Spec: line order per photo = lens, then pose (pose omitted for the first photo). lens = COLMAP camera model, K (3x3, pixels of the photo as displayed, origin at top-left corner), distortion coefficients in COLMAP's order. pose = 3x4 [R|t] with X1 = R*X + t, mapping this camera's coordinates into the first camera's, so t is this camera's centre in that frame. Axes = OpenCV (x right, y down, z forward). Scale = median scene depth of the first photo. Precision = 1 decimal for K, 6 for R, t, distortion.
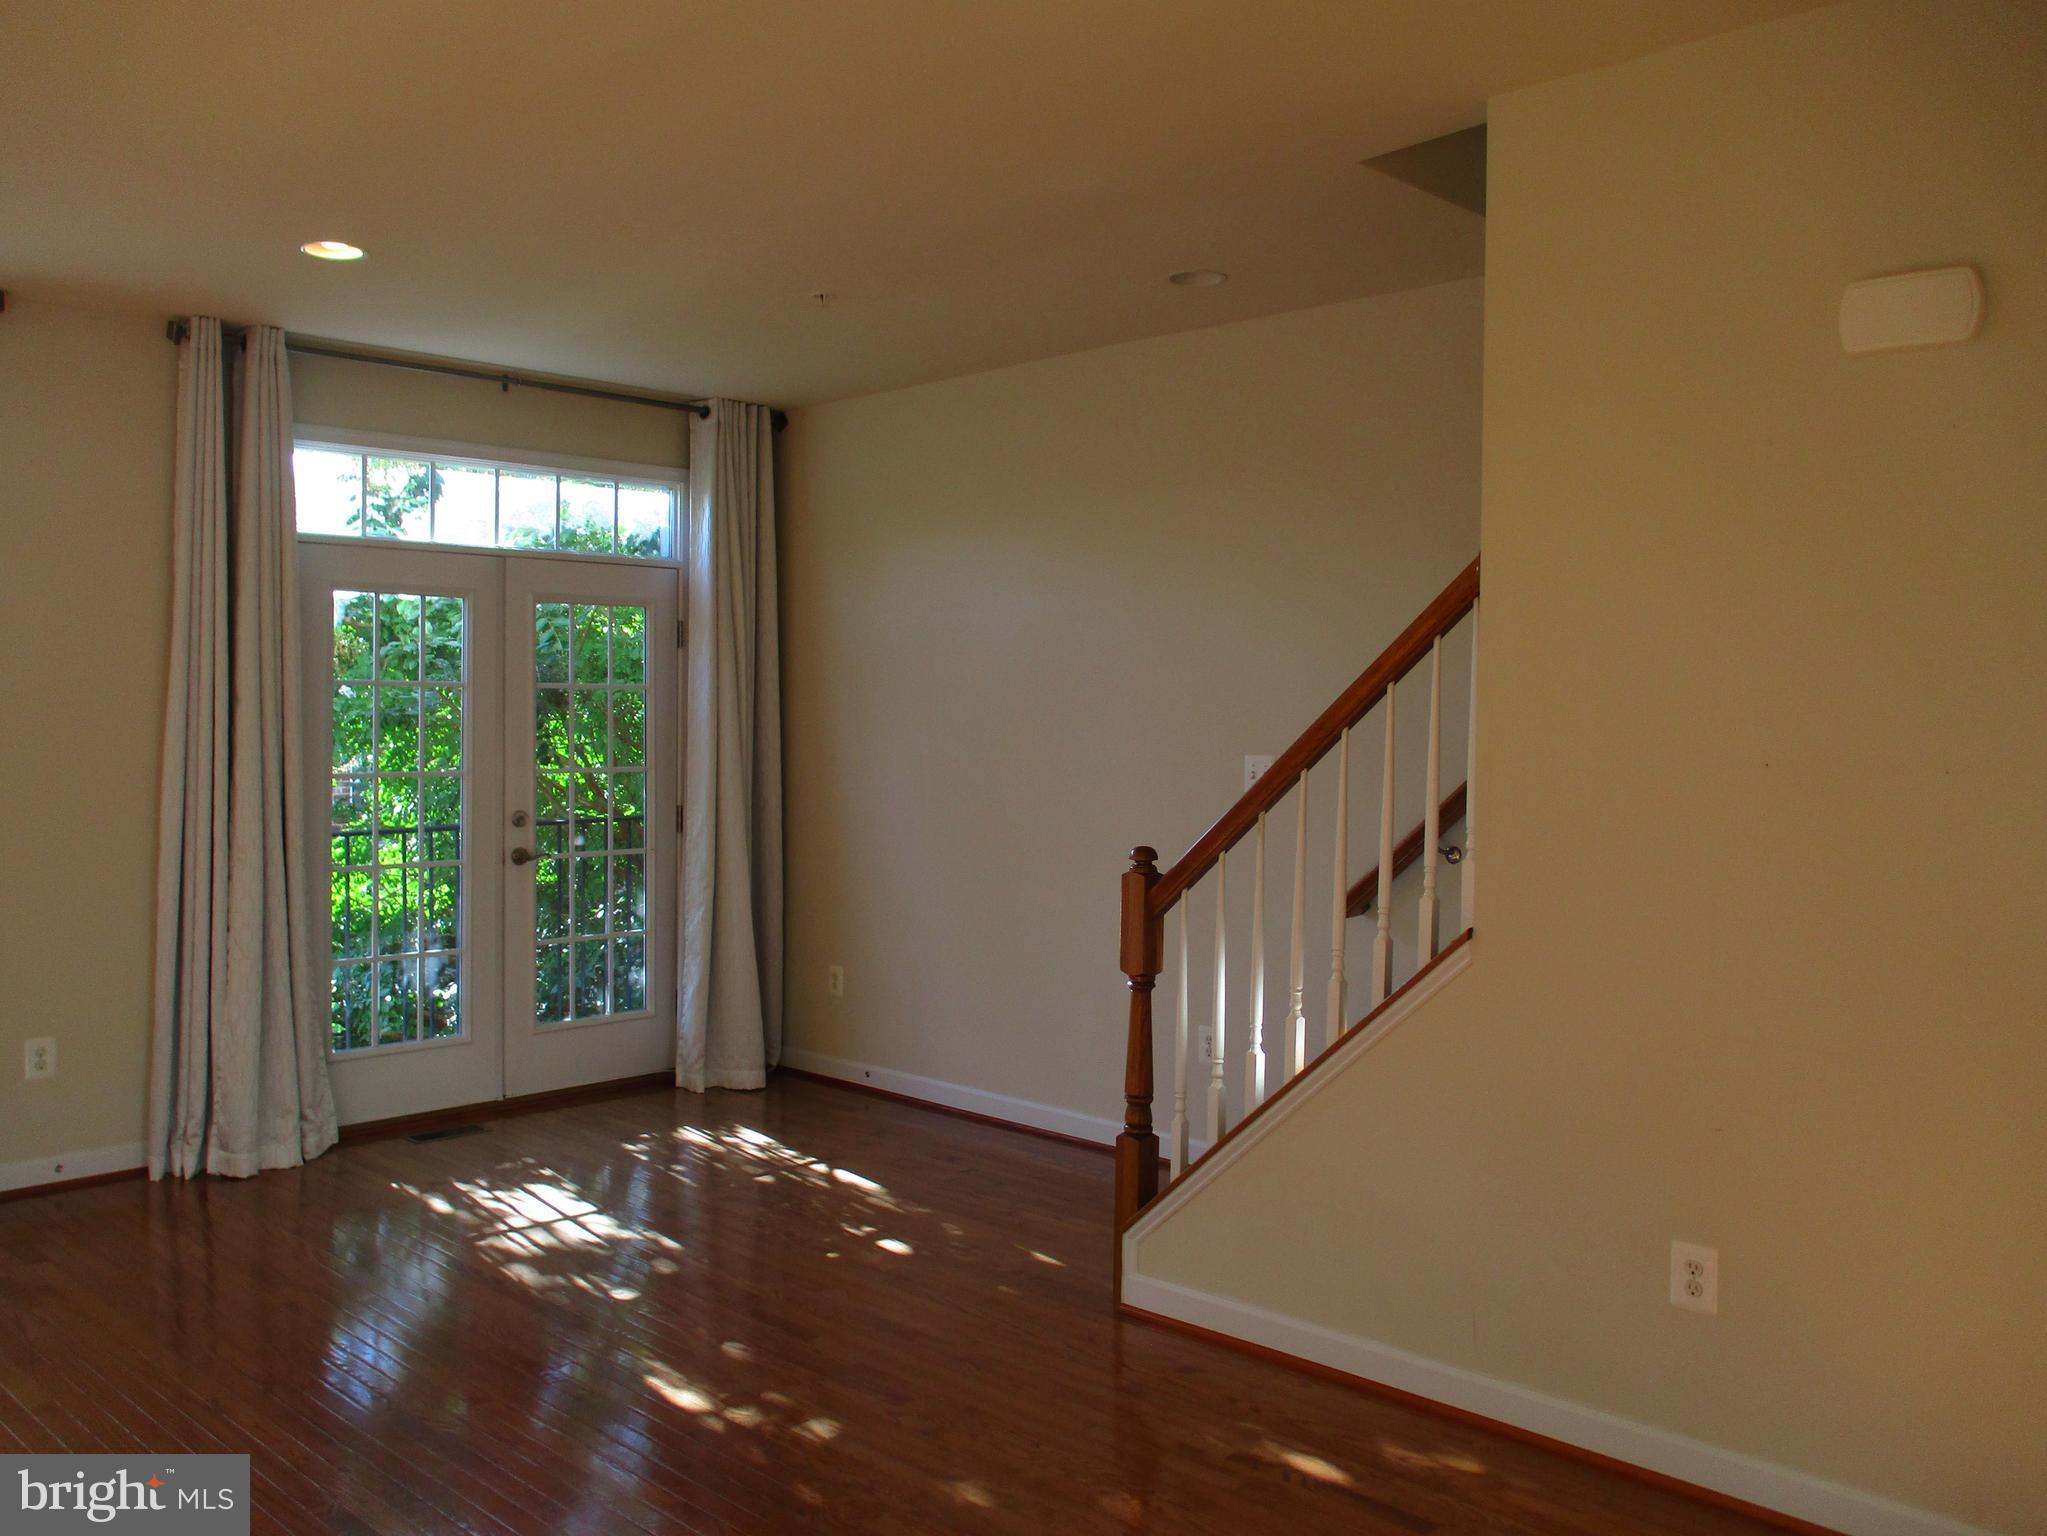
lens RADIAL K [[1710.1, 0, 1023.8], [0, 1710.1, 765.2], [0, 0, 1]] dist [-0.013839, -0.014187]
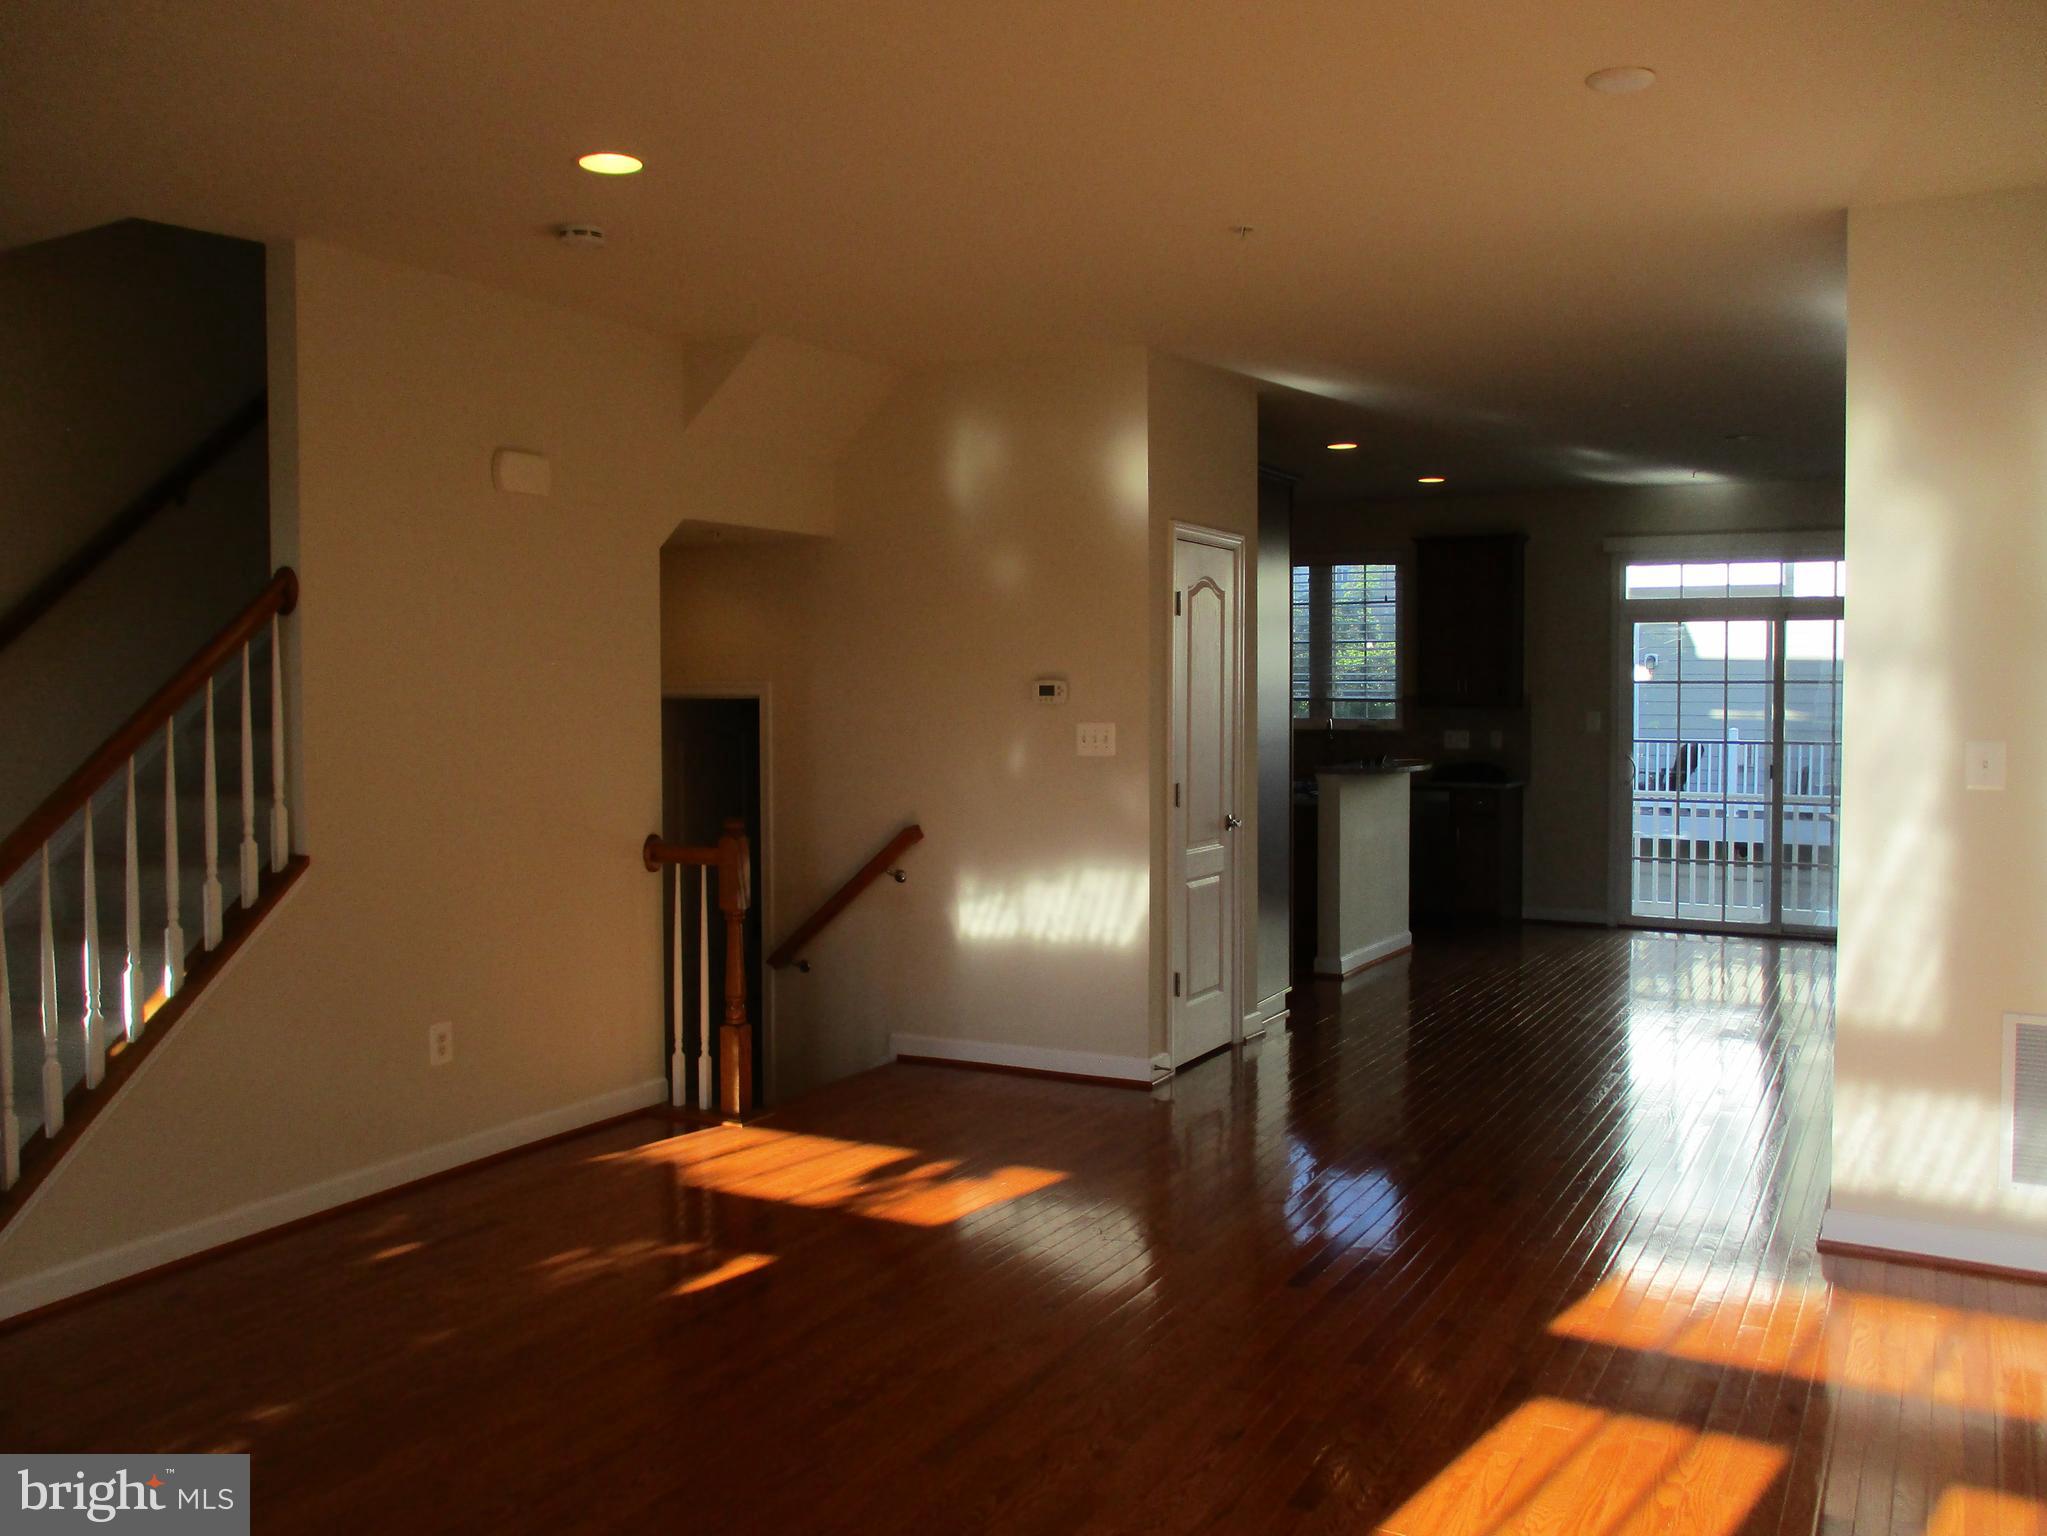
lens RADIAL K [[1710.1, 0, 1023.5], [0, 1710.1, 766.1], [0, 0, 1]] dist [-0.013839, -0.014187]
pose [[-0.269115, -0.056085, 0.961474, -1.262622], [0.035017, 0.997073, 0.067963, -0.049198], [-0.962471, 0.051958, -0.266363, 0.871333]]
